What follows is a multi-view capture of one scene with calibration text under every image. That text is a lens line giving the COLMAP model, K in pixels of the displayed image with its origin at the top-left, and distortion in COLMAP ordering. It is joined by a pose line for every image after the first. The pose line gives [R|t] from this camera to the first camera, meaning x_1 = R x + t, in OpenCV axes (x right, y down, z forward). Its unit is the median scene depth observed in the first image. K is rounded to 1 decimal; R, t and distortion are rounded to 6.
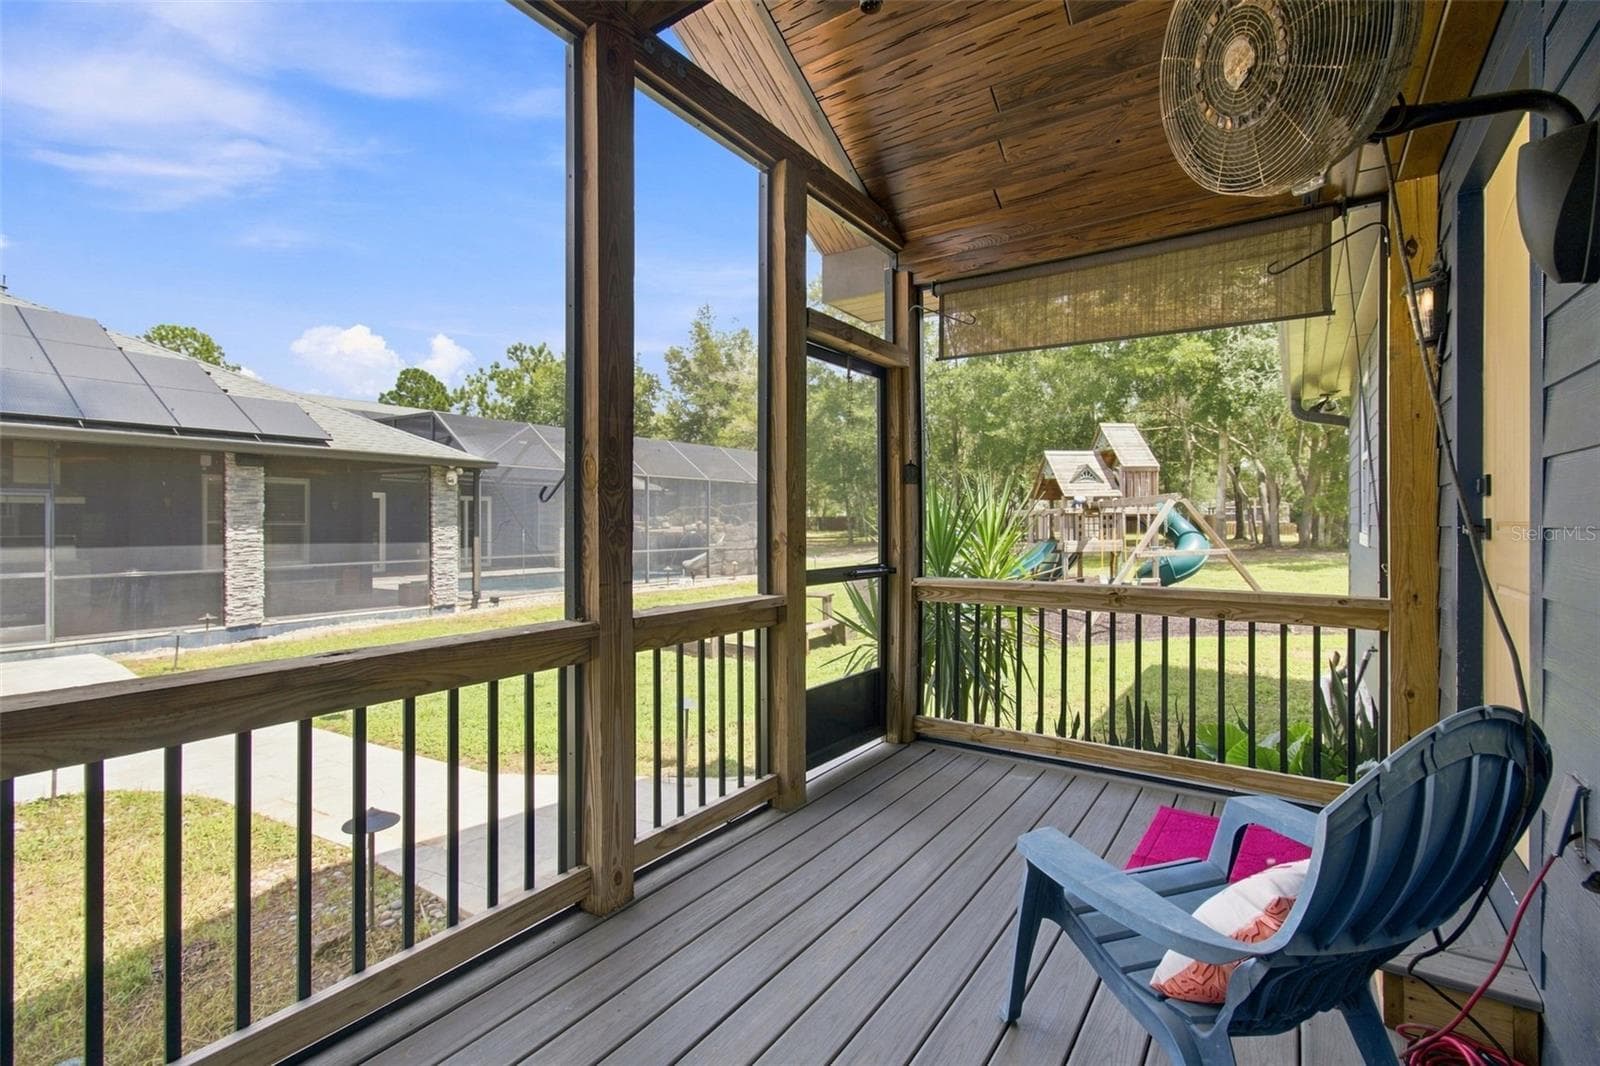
lens RADIAL K [[726.2, 0, 796.6], [0, 726.2, 525.1], [0, 0, 1]] dist [0.002194, 0.000254]
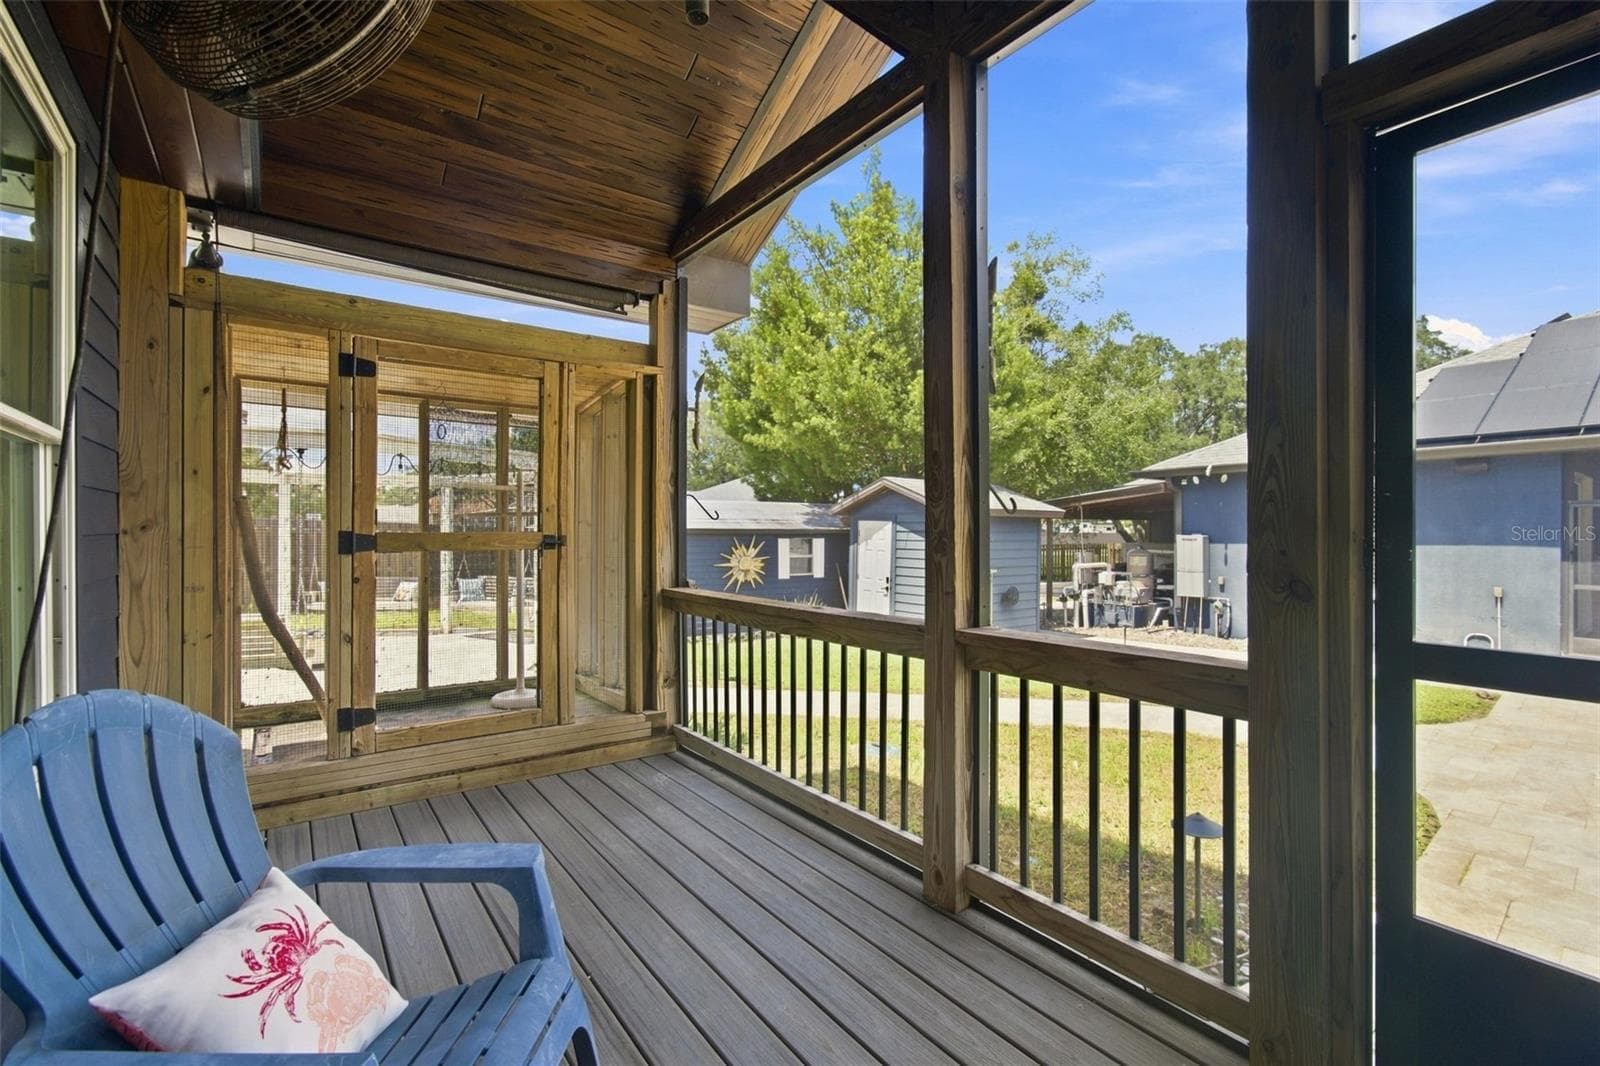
lens RADIAL K [[726.2, 0, 797.6], [0, 726.2, 536.2], [0, 0, 1]] dist [0.002194, 0.000254]
pose [[-0.345312, 0.003476, -0.938482, 0.770451], [-0.001425, 0.999990, 0.004228, -0.002585], [0.938487, 0.002797, -0.345304, 1.138542]]
